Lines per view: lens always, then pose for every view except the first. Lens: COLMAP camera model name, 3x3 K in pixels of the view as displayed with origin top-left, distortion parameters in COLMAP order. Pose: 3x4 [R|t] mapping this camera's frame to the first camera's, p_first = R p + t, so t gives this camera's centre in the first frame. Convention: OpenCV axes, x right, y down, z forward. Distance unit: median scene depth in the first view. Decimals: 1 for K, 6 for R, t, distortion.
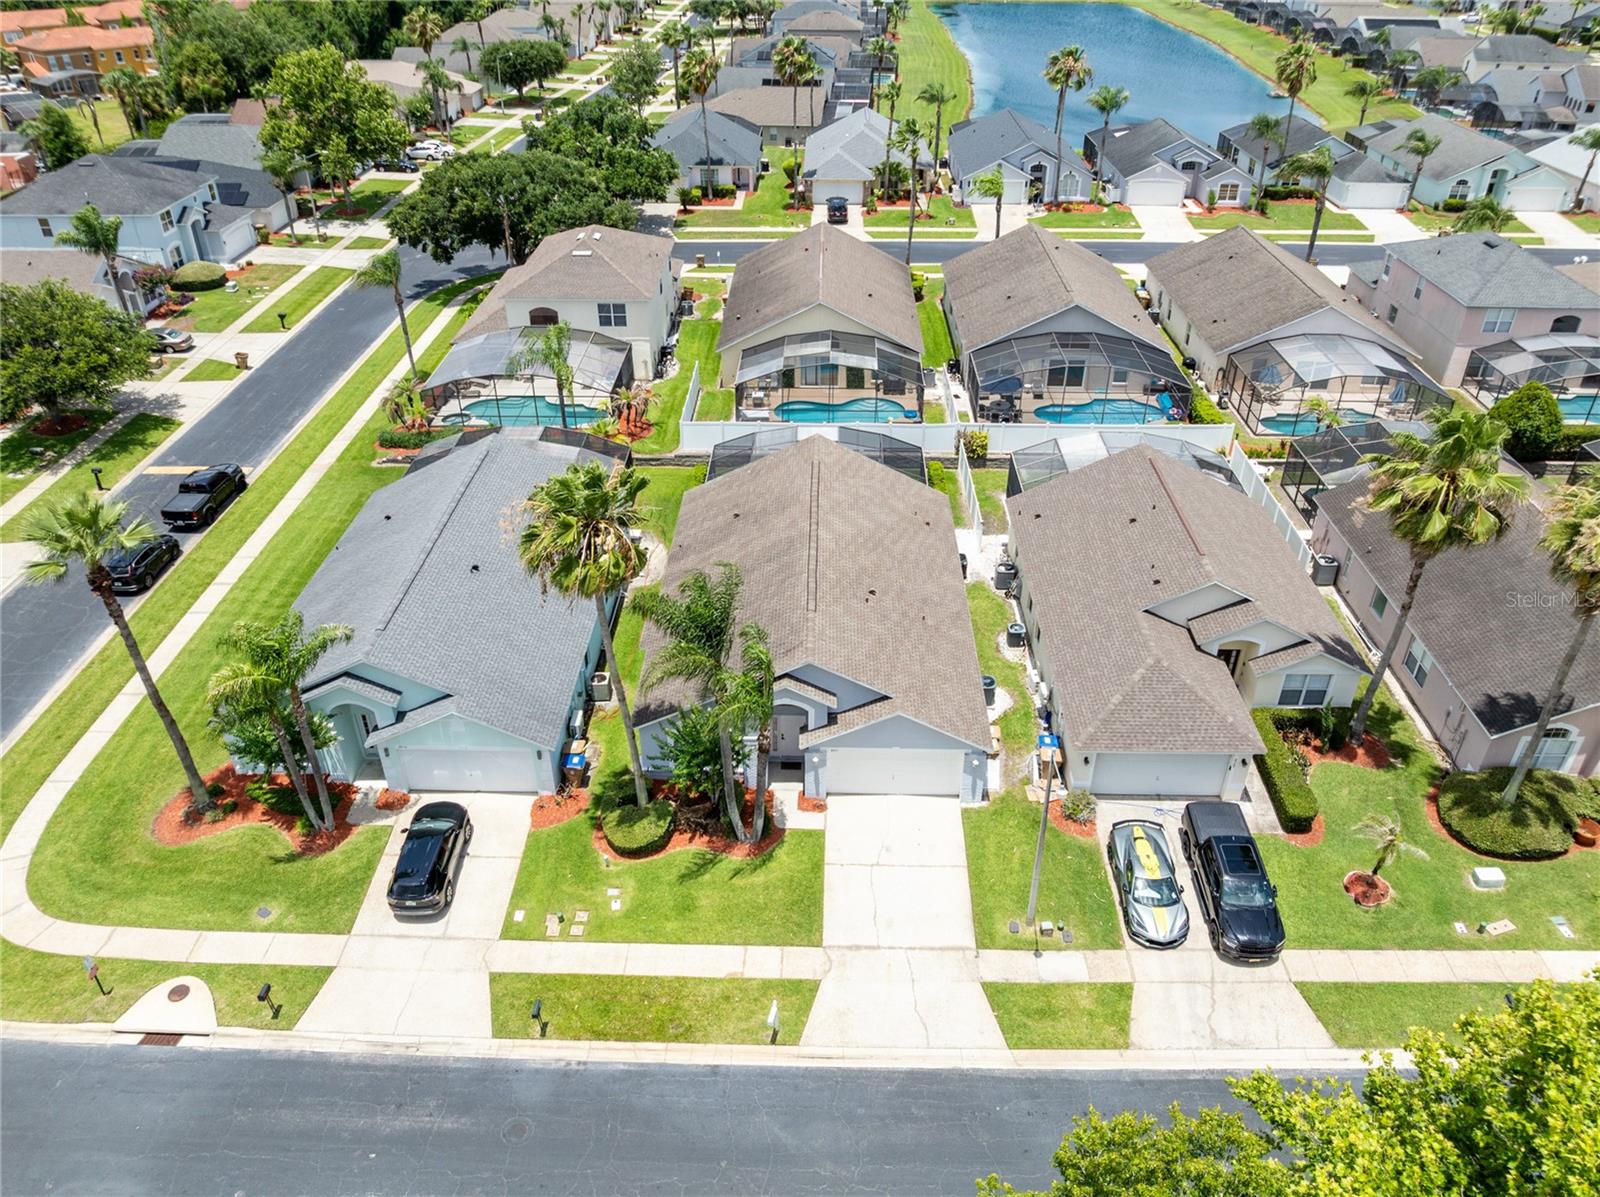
lens RADIAL K [[1120.8, 0, 802.7], [0, 1120.8, 598.9], [0, 0, 1]] dist [-0.036676, -0.002402]
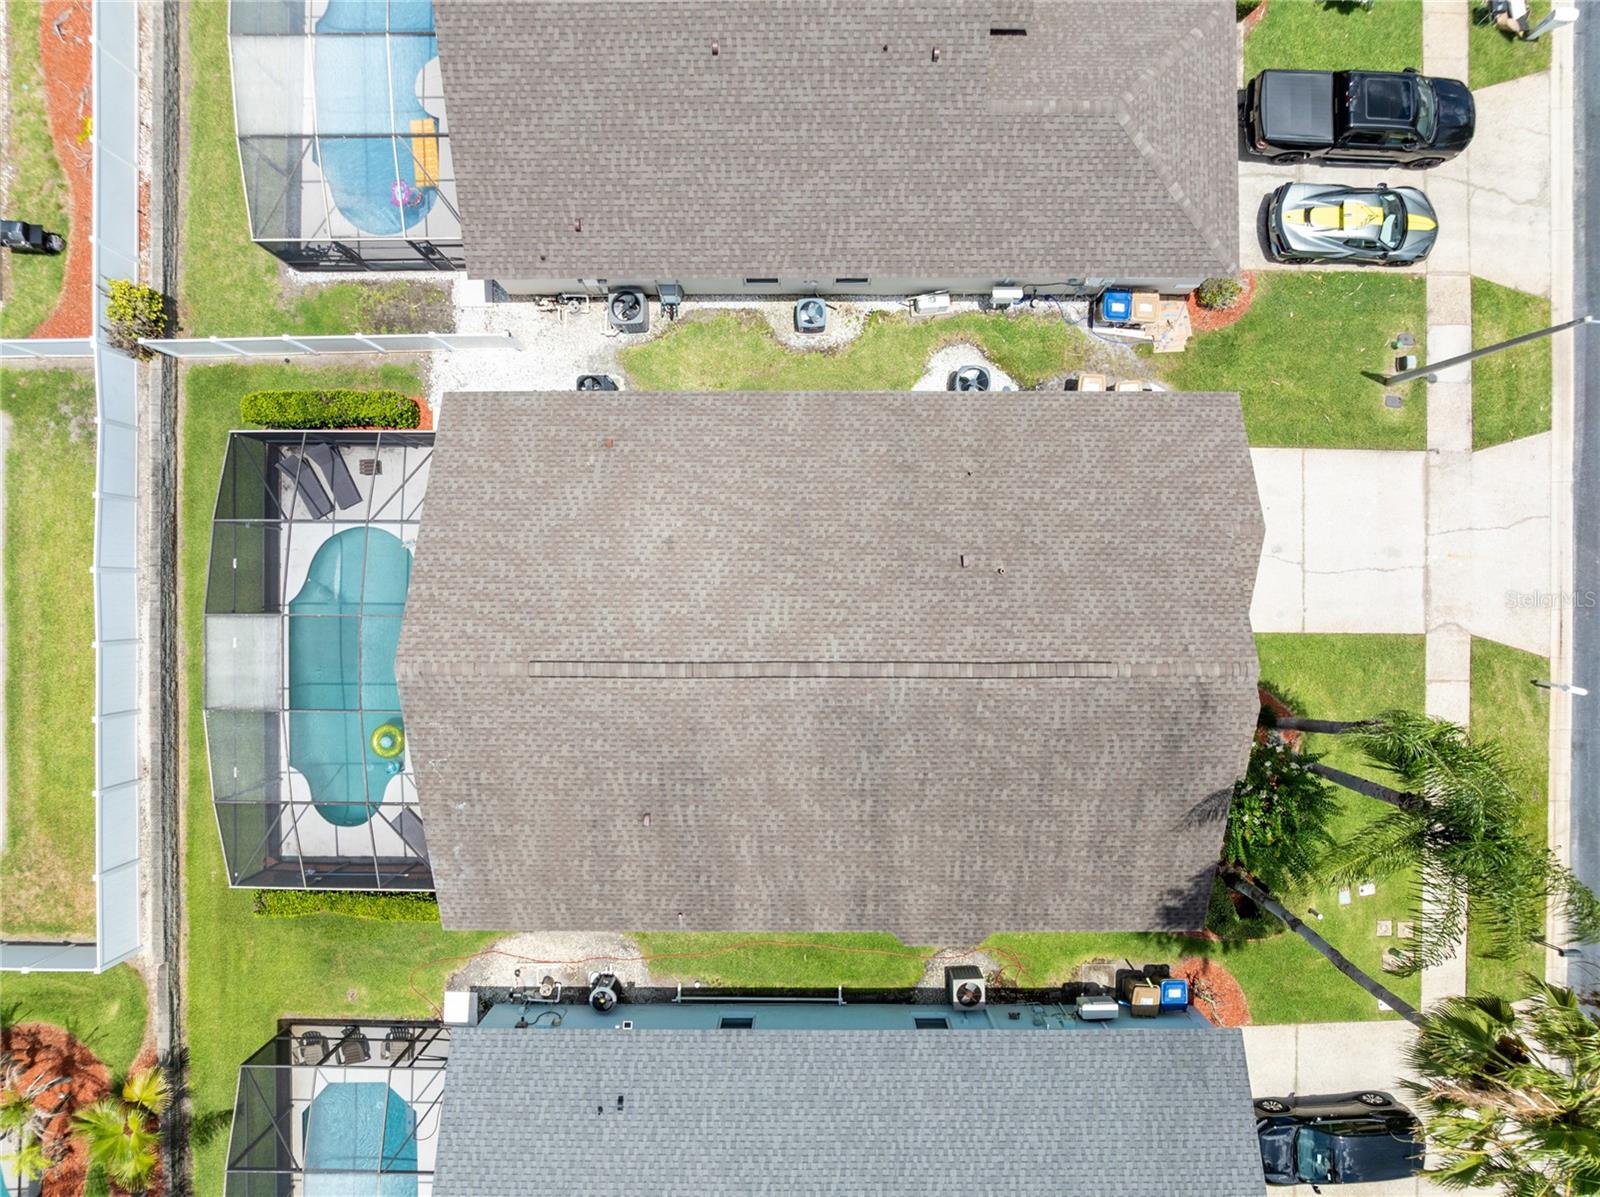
lens RADIAL K [[1120.8, 0, 799.2], [0, 1120.8, 590.0], [0, 0, 1]] dist [-0.036676, -0.002402]
pose [[-0.019378, -0.999760, 0.010185, 0.053335], [0.571728, -0.002723, 0.820439, -0.670775], [-0.820214, 0.021721, 0.571644, 0.954183]]
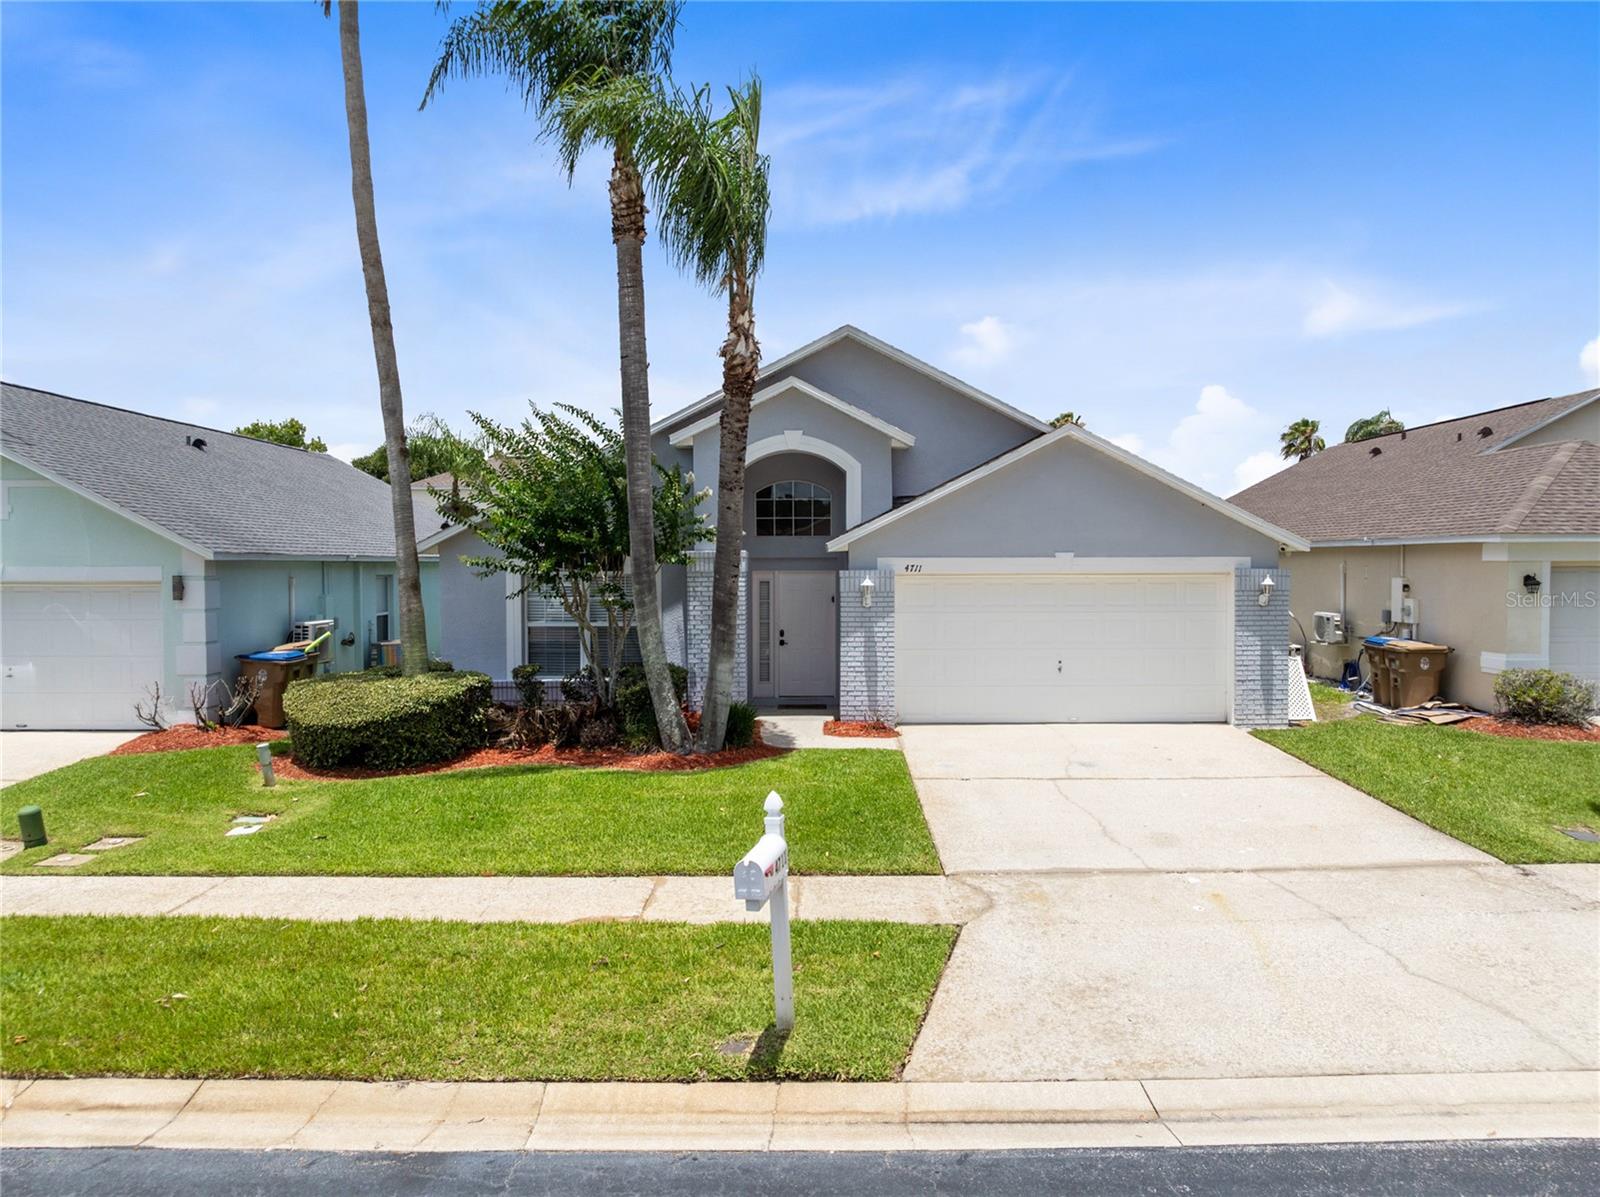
lens RADIAL K [[1120.8, 0, 798.7], [0, 1120.8, 598.1], [0, 0, 1]] dist [-0.036676, -0.002402]
pose [[0.999829, -0.009187, 0.016049, -0.022351], [0.016287, 0.848461, -0.529007, 0.416134], [-0.008757, 0.529178, 0.848466, 0.772600]]
